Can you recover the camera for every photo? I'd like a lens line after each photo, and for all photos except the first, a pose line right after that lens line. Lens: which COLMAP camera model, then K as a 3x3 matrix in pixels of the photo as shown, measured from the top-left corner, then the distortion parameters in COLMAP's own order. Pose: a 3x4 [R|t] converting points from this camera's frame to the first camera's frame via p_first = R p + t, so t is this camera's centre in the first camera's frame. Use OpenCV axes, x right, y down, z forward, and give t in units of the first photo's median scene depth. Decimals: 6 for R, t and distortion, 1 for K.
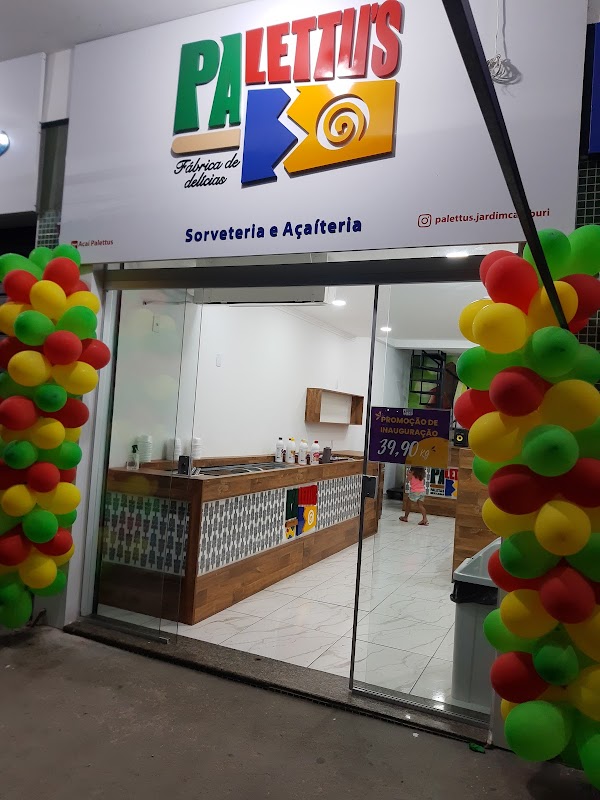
lens RADIAL K [[639.2, 0, 298.8], [0, 639.2, 399.5], [0, 0, 1]] dist [0.008489, 0.009770]
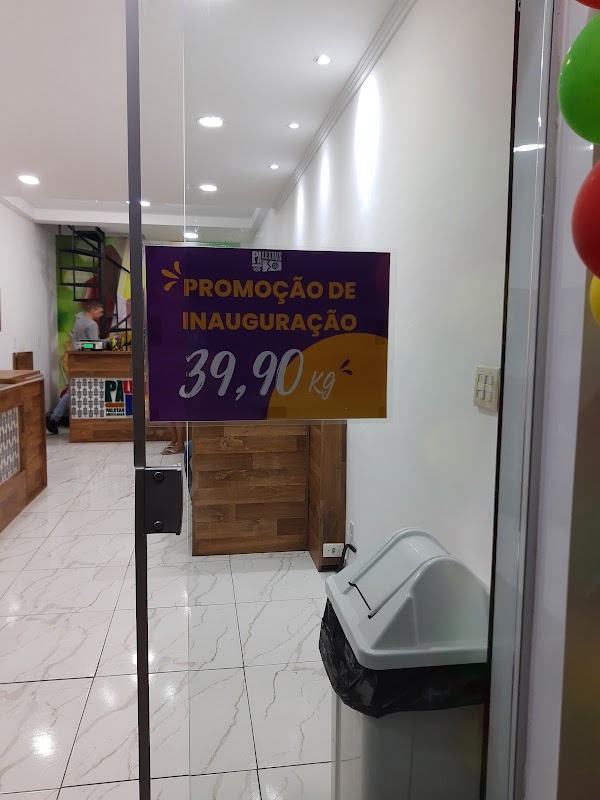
lens RADIAL K [[639.2, 0, 301.0], [0, 639.2, 400.0], [0, 0, 1]] dist [0.008489, 0.009770]
pose [[0.843168, -0.119504, 0.524200, 0.005806], [0.038064, 0.985807, 0.163513, 0.036080], [-0.536301, -0.117915, 0.835750, 0.699524]]
